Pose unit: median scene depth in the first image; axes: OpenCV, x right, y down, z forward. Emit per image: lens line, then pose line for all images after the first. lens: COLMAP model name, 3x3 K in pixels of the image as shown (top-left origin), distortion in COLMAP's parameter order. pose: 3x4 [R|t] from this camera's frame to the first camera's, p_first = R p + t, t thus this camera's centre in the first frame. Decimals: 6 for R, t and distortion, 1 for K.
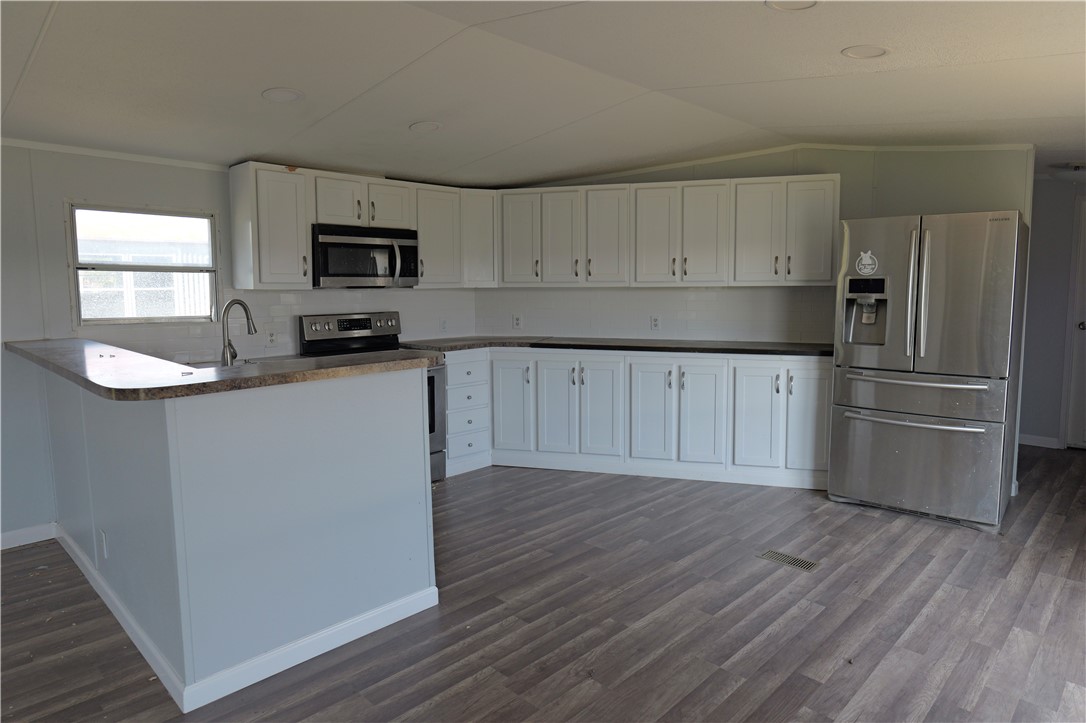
lens RADIAL K [[653.7, 0, 548.5], [0, 653.7, 345.3], [0, 0, 1]] dist [-0.017177, 0.001285]
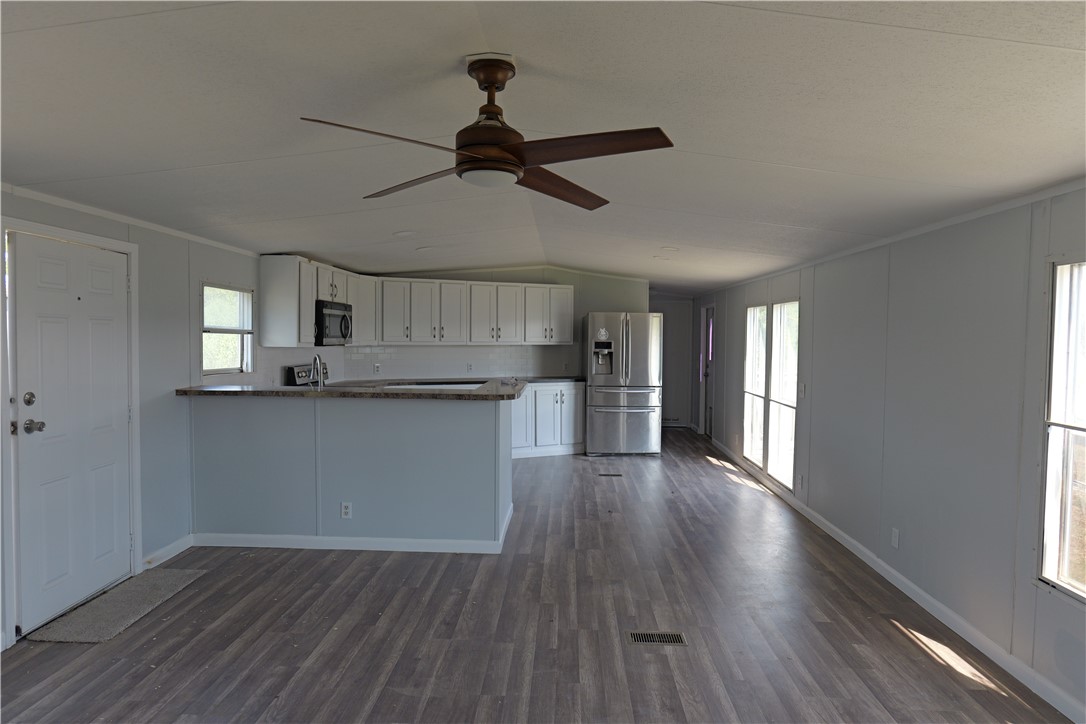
lens RADIAL K [[653.7, 0, 541.5], [0, 653.7, 361.1], [0, 0, 1]] dist [-0.017177, 0.001285]
pose [[0.738831, -0.015539, 0.673711, -0.890268], [0.052576, 0.998016, -0.034638, 0.015743], [-0.671837, 0.061013, 0.738182, -0.320571]]
